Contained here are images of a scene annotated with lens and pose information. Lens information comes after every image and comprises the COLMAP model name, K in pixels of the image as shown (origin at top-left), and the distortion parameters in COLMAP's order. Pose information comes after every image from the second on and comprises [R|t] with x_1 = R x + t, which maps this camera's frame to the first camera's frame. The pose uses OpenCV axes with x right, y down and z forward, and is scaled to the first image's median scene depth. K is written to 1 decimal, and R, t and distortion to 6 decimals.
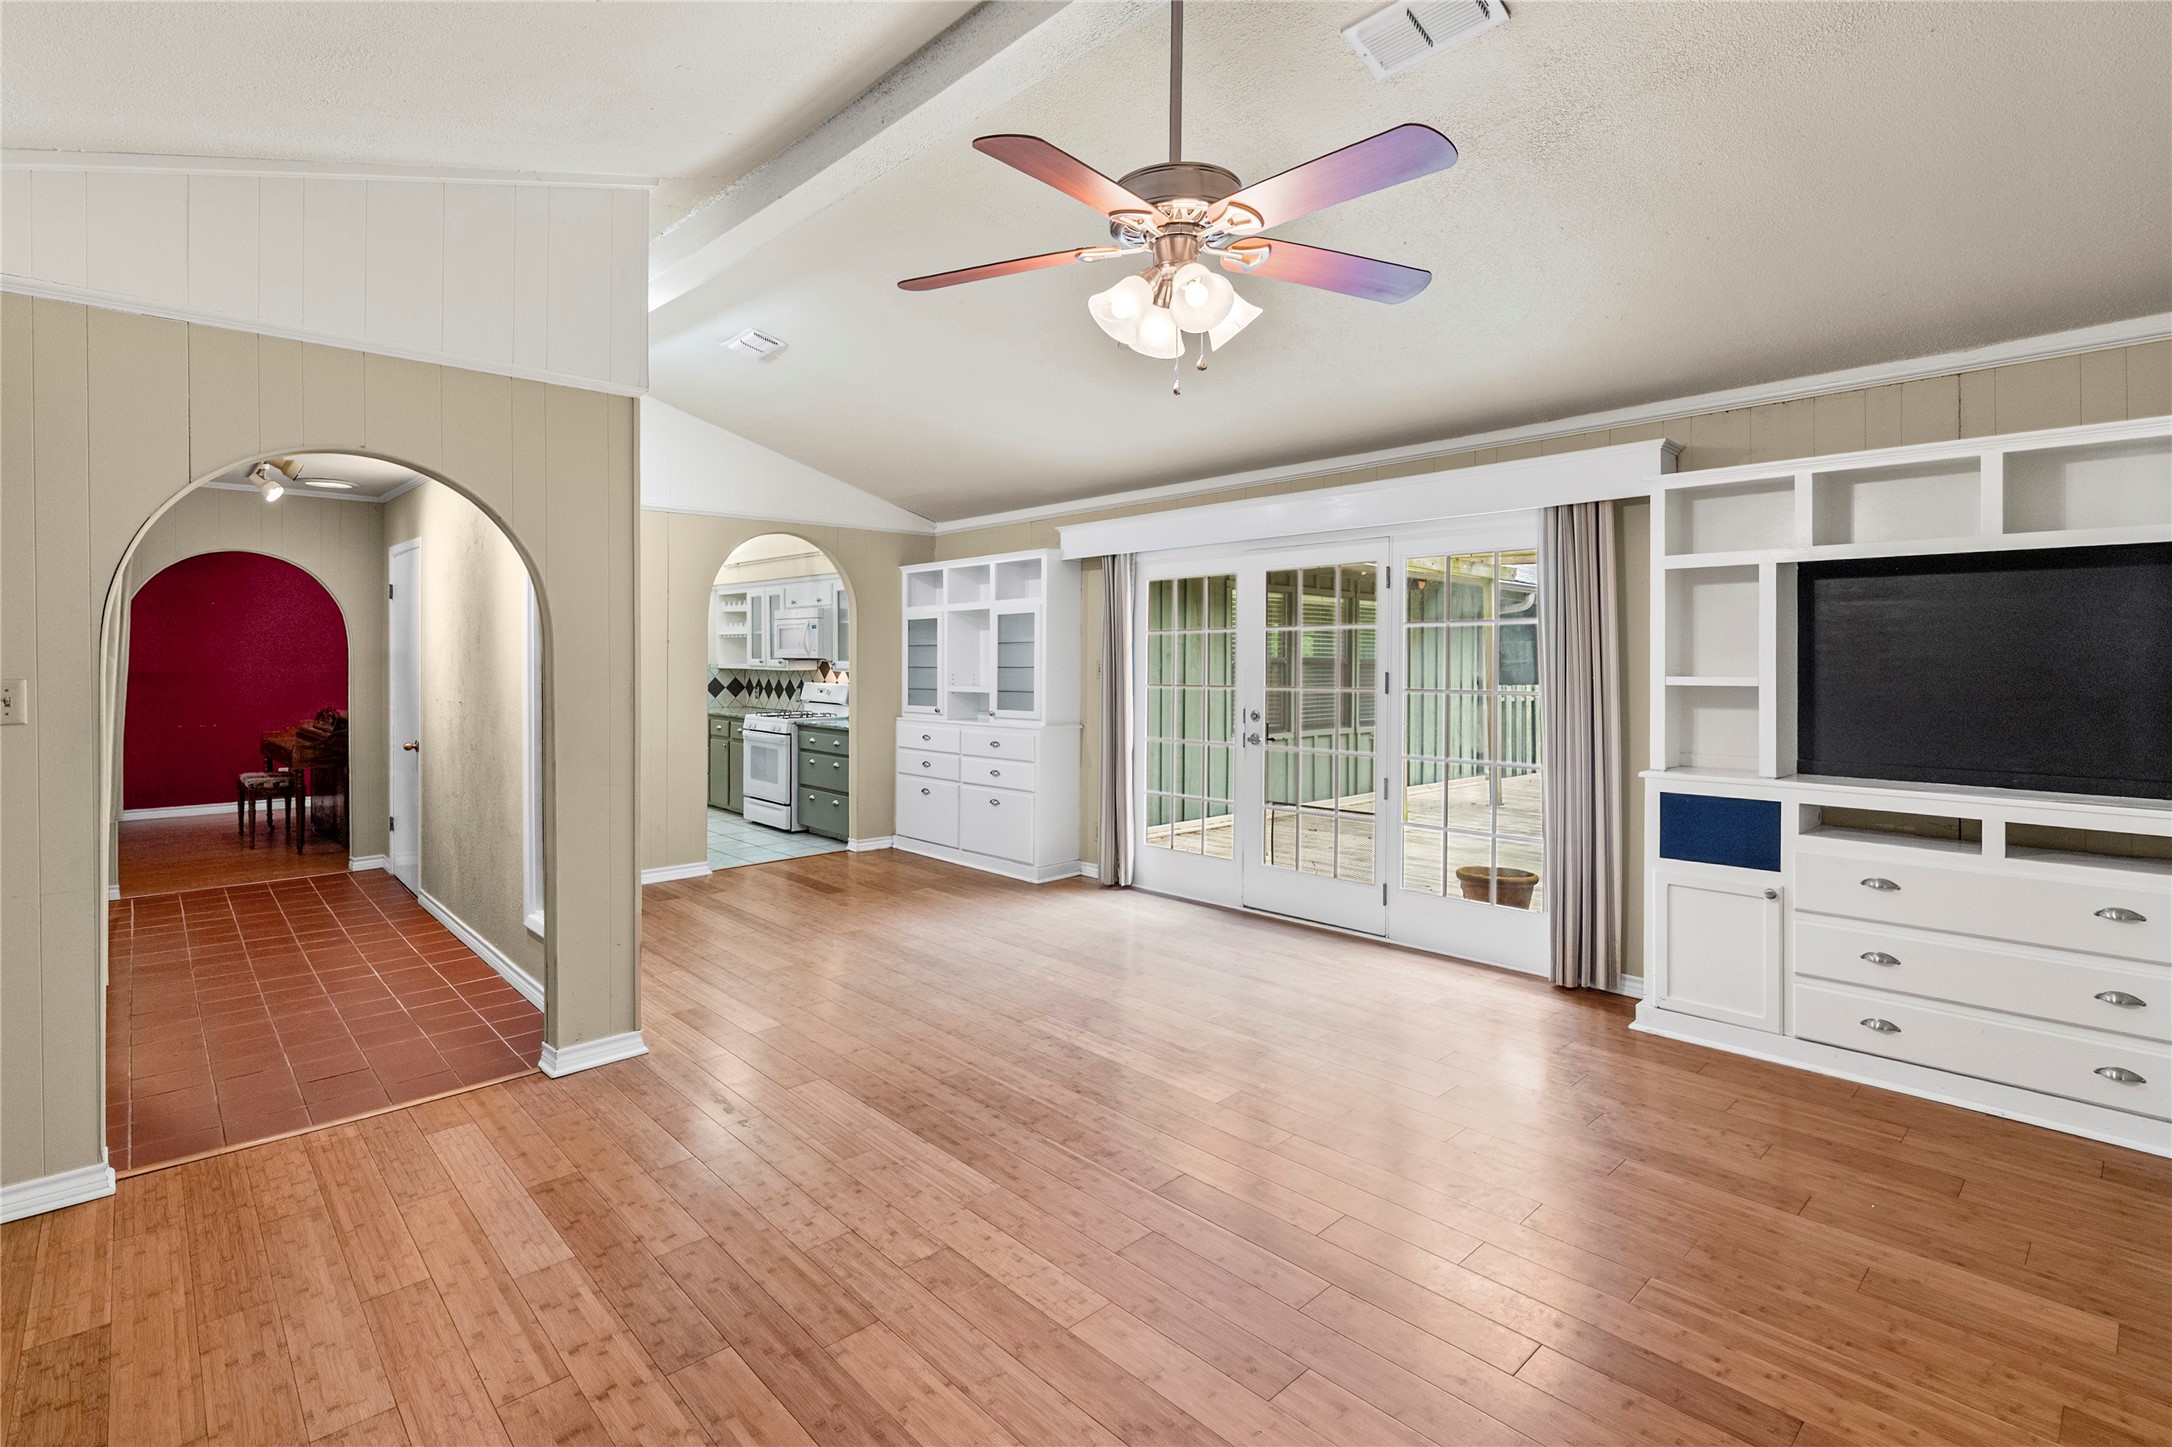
lens RADIAL K [[1025.0, 0, 1064.0], [0, 1025.0, 671.1], [0, 0, 1]] dist [-0.011342, 0.004017]
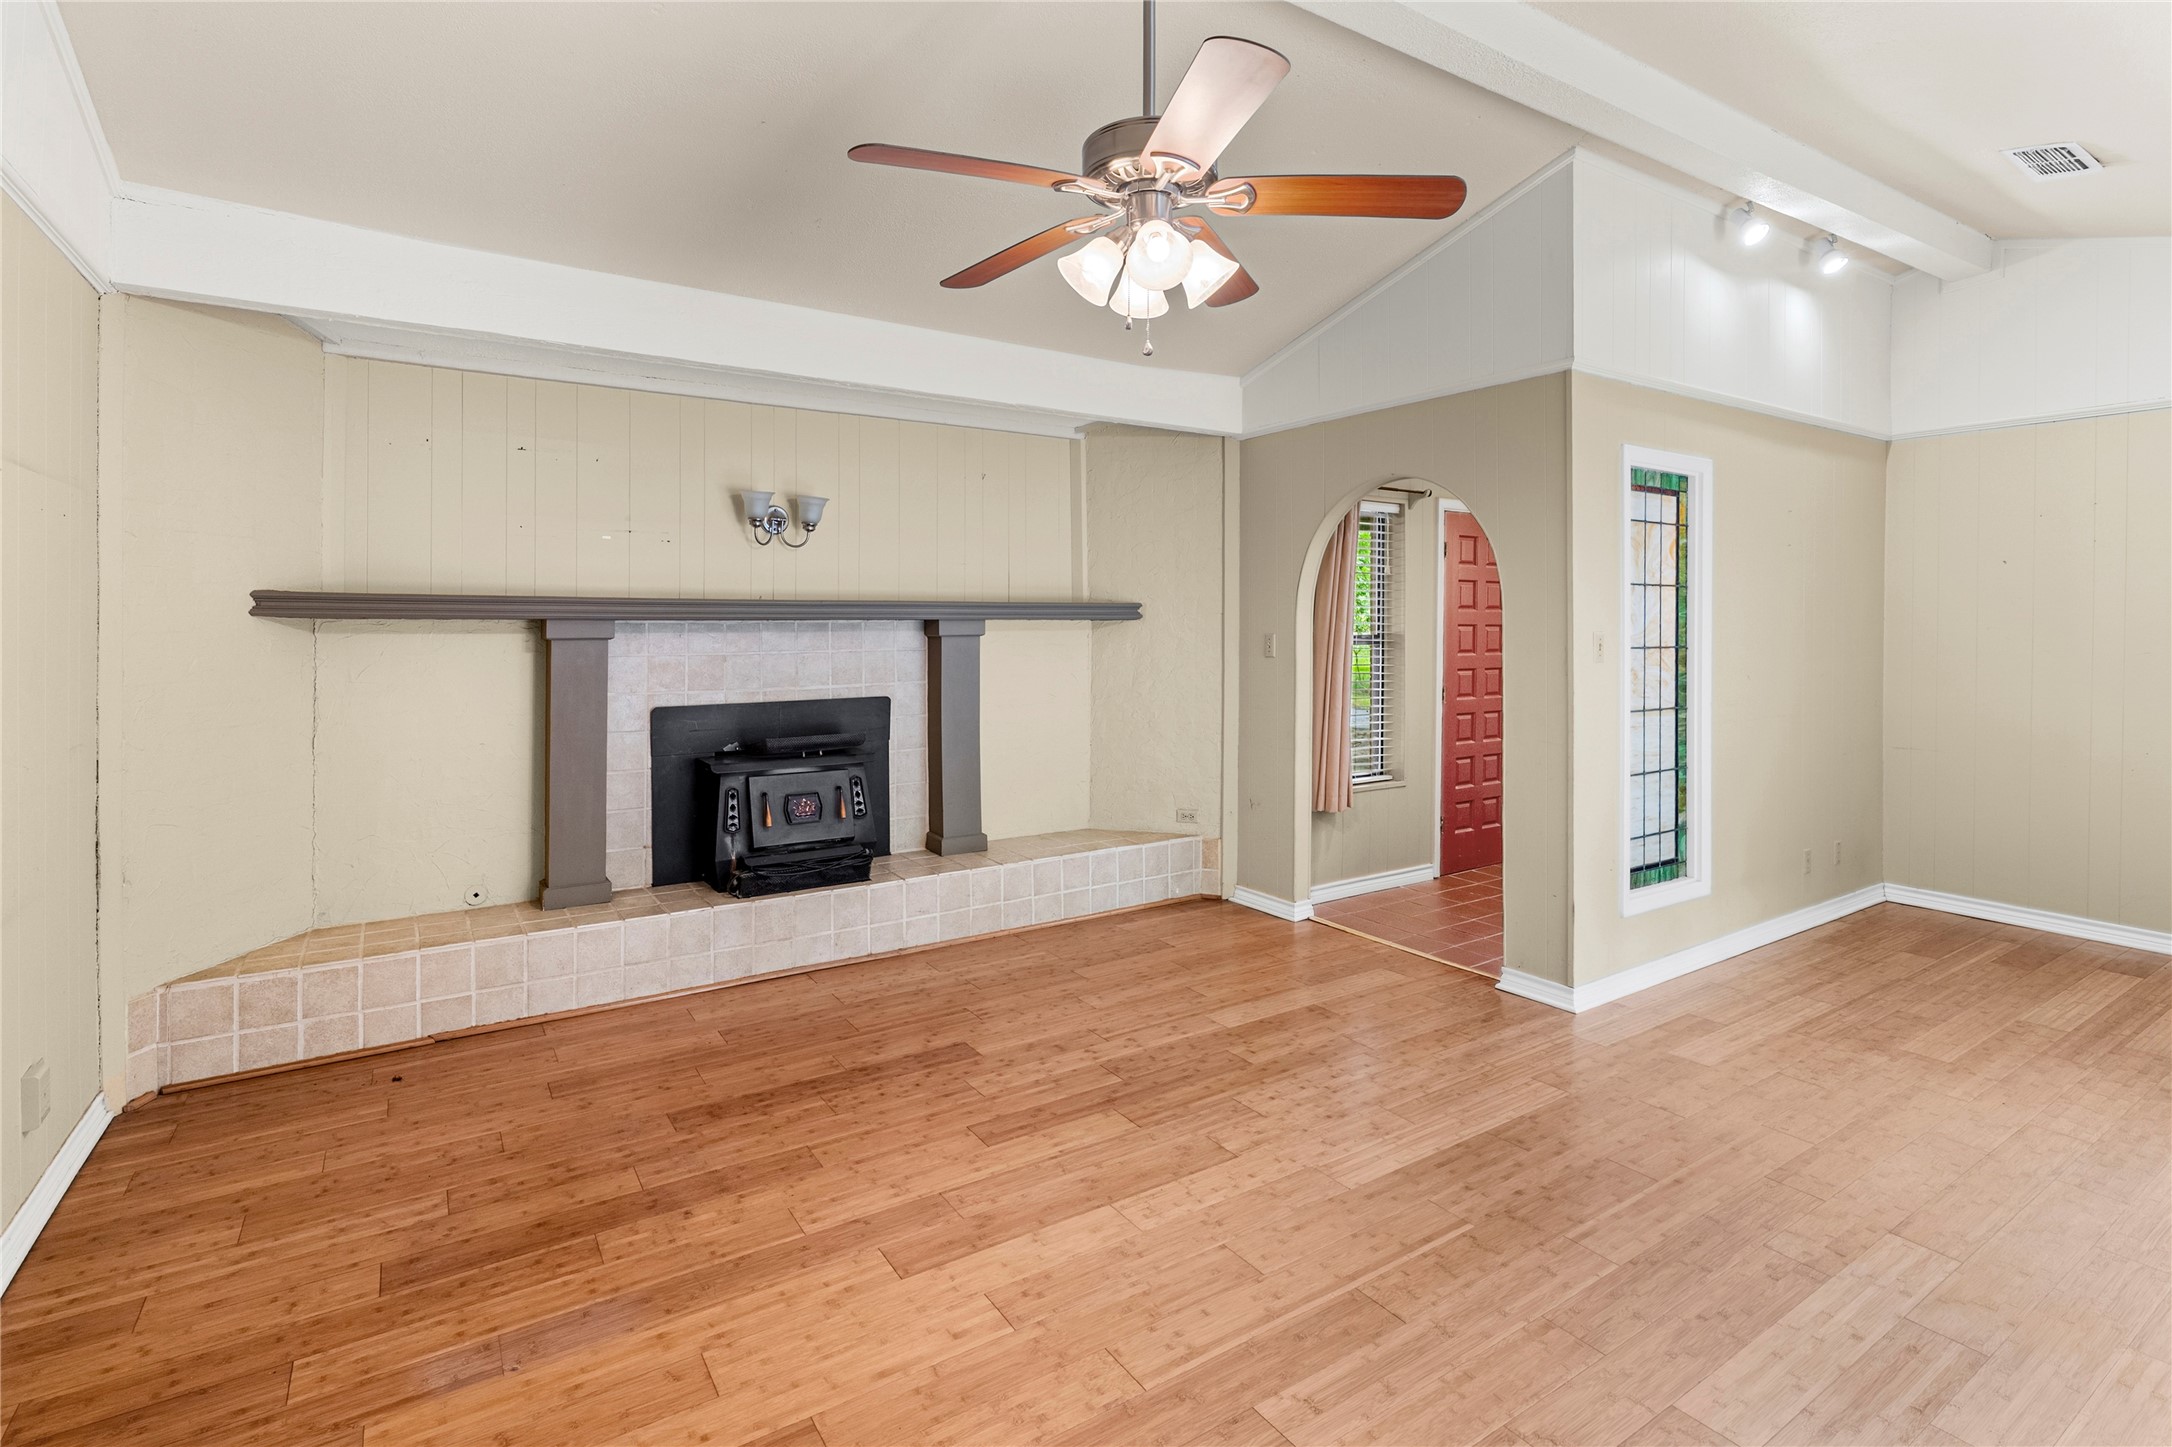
lens RADIAL K [[1025.0, 0, 1087.1], [0, 1025.0, 642.8], [0, 0, 1]] dist [-0.011342, 0.004017]
pose [[-0.165098, 0.016096, -0.986146, 0.879246], [-0.010419, 0.999783, 0.018063, -0.014383], [0.986222, 0.013257, -0.164895, 0.886317]]
